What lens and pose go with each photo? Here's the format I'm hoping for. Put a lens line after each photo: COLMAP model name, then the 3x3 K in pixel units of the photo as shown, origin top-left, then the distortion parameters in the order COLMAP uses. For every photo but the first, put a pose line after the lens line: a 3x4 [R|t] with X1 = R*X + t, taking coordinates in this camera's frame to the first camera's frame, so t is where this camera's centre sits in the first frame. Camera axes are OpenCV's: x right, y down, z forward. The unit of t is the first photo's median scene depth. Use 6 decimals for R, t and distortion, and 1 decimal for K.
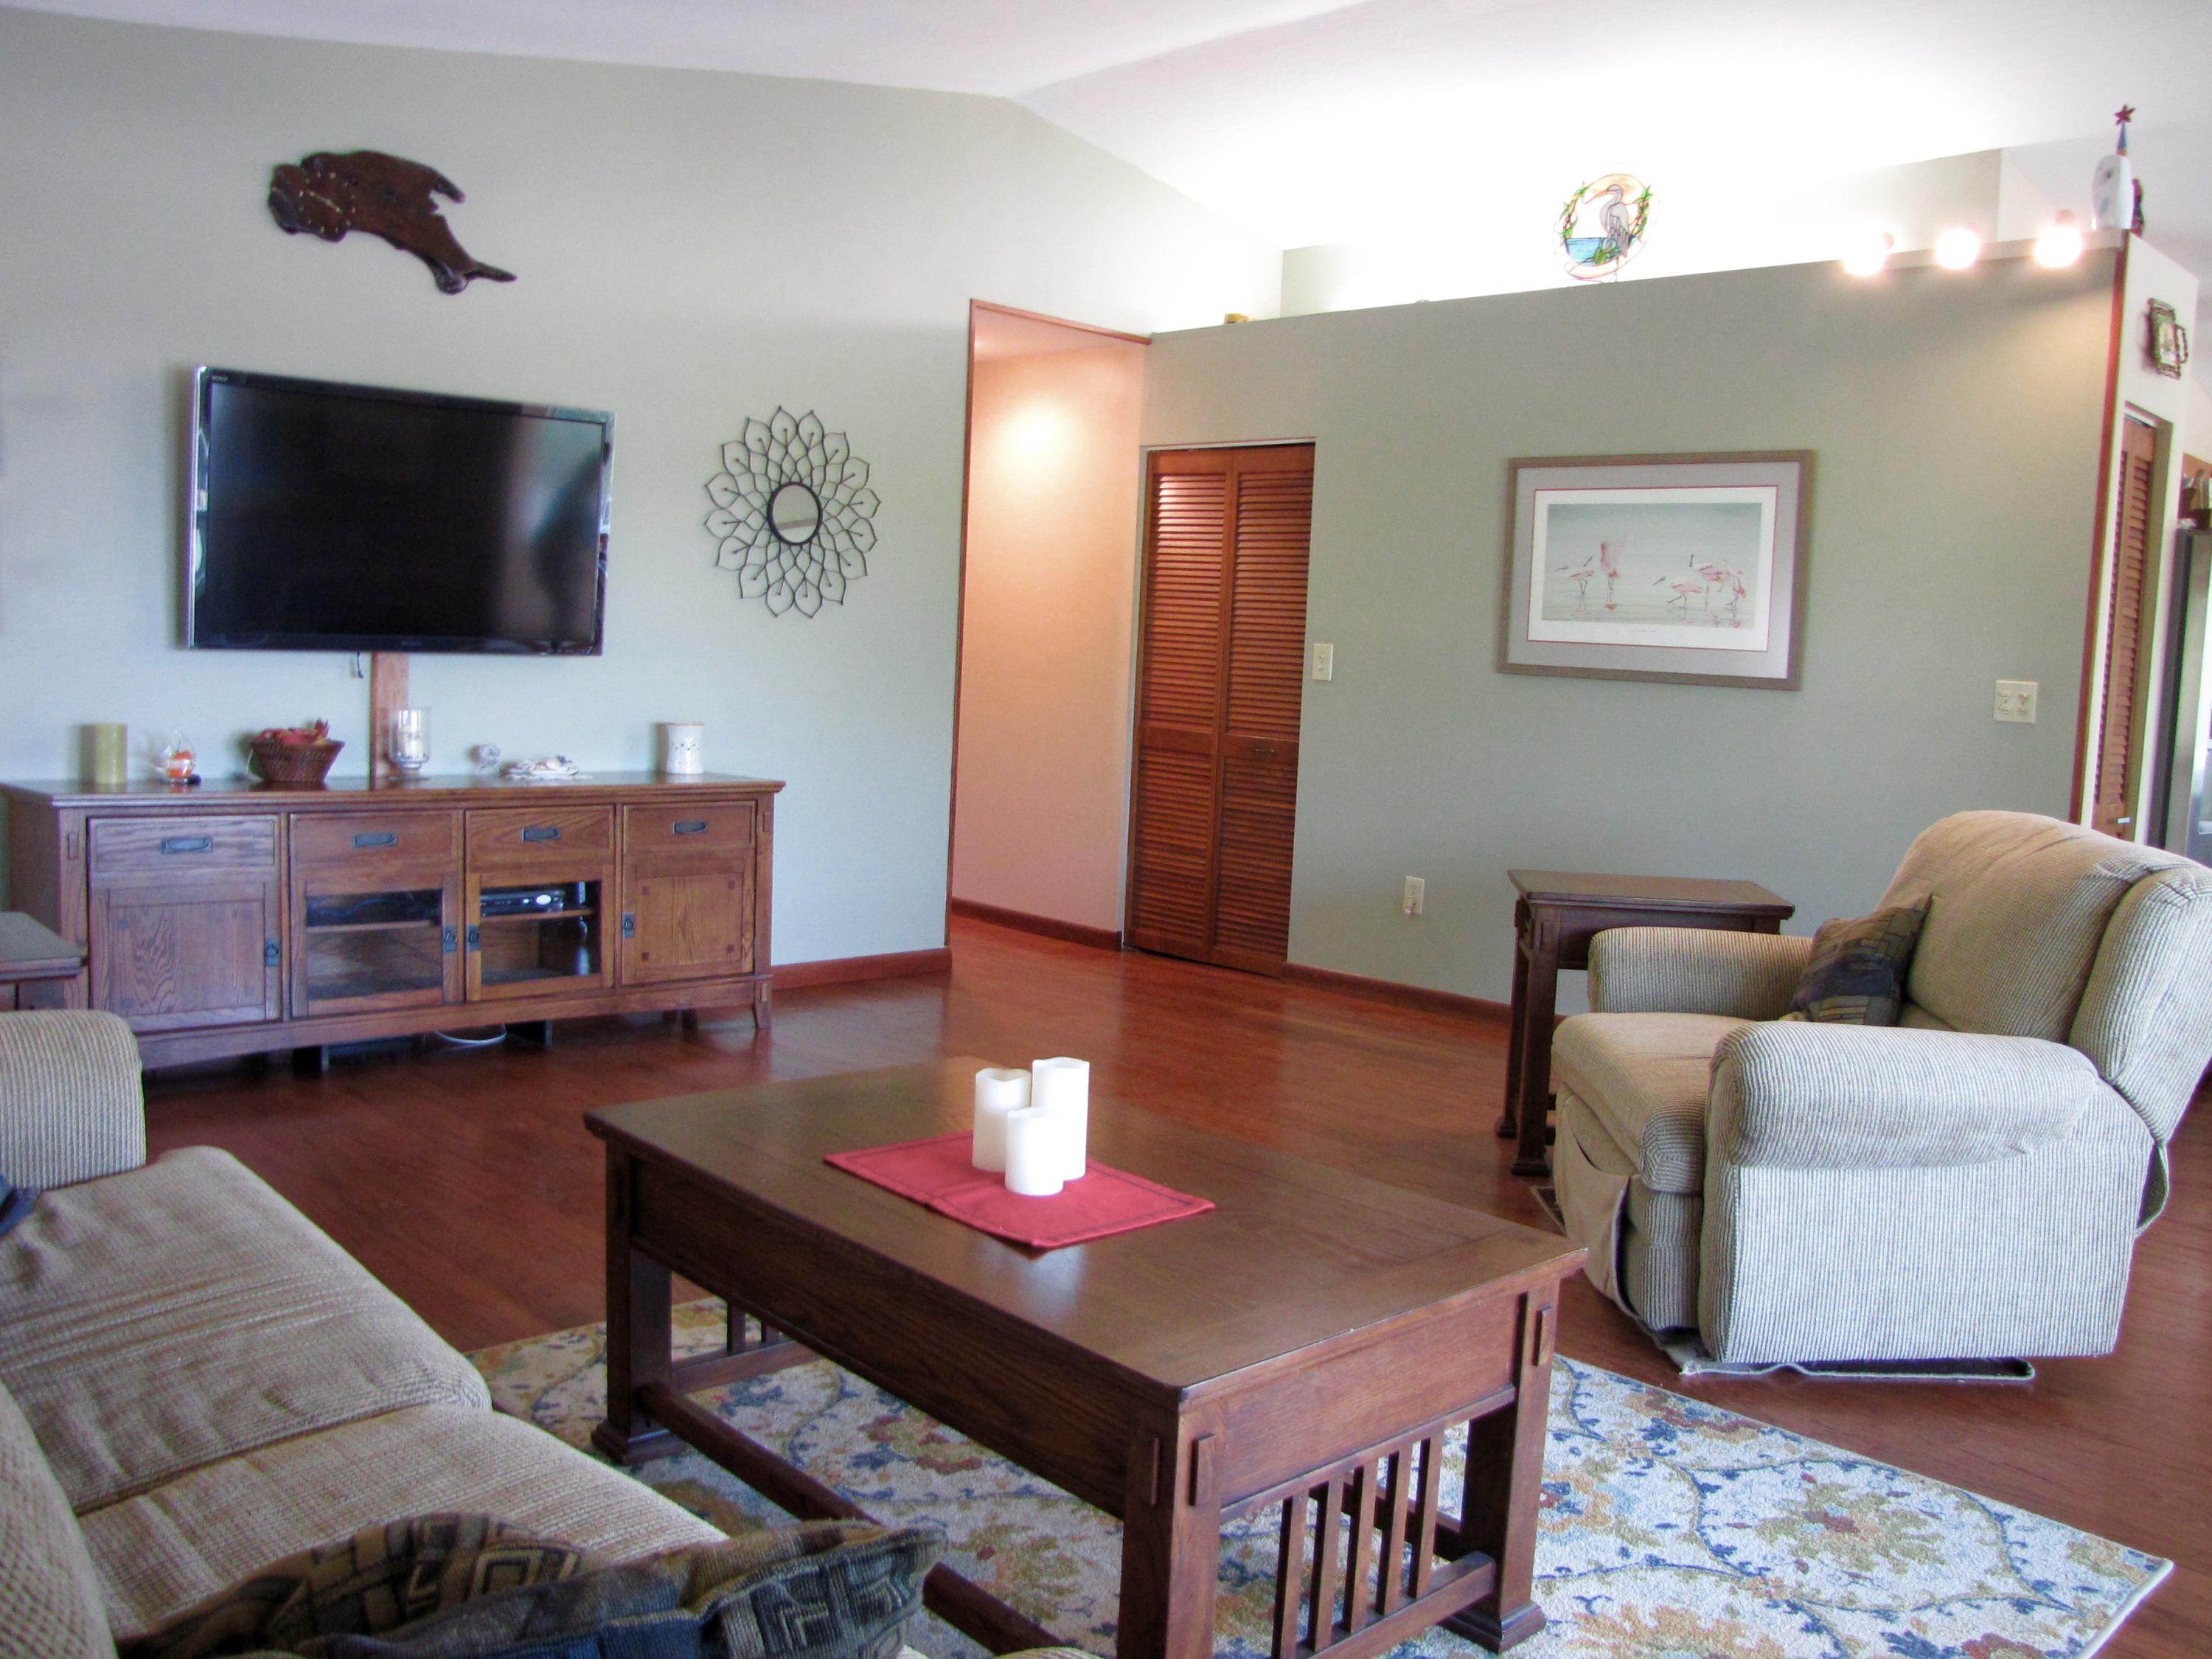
lens RADIAL K [[1848.3, 0, 1134.4], [0, 1848.3, 830.2], [0, 0, 1]] dist [-0.184722, 0.166761]
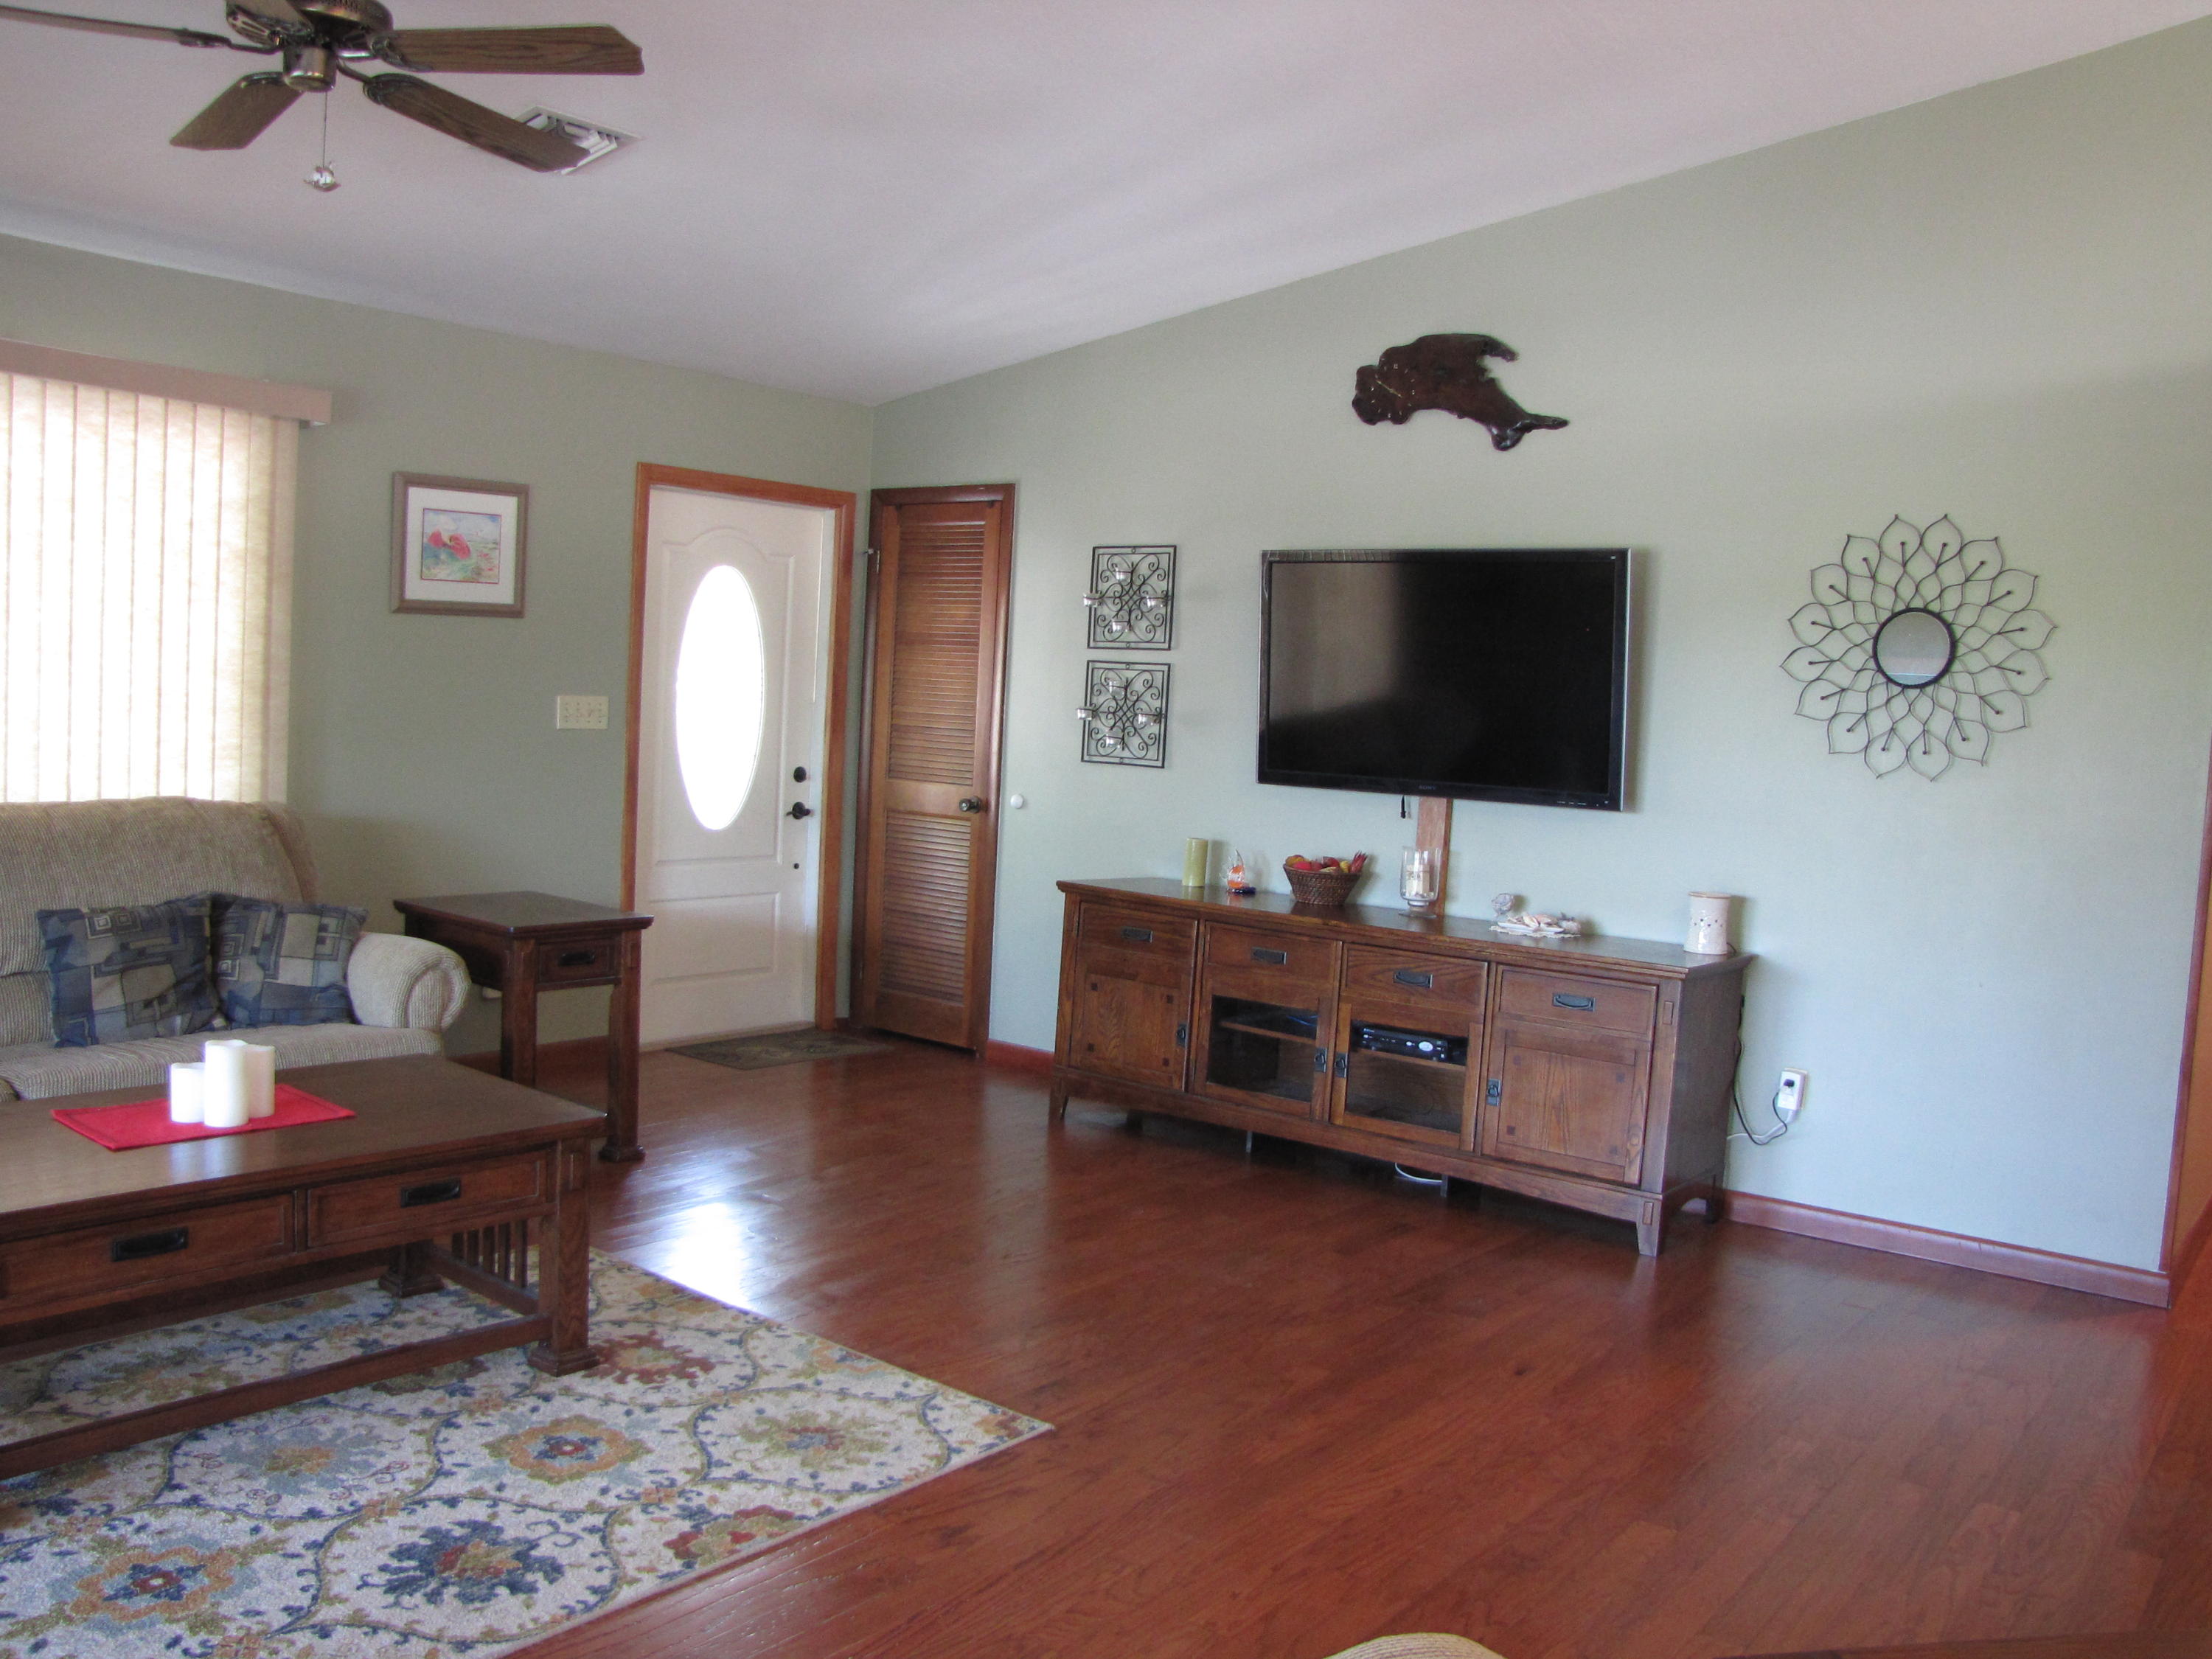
lens RADIAL K [[1848.3, 0, 1134.4], [0, 1848.3, 830.2], [0, 0, 1]] dist [-0.184722, 0.166761]
pose [[0.133374, 0.029184, -0.990636, 0.557157], [-0.147257, 0.989054, 0.009311, -0.055766], [0.980065, 0.144637, 0.136212, 0.601189]]
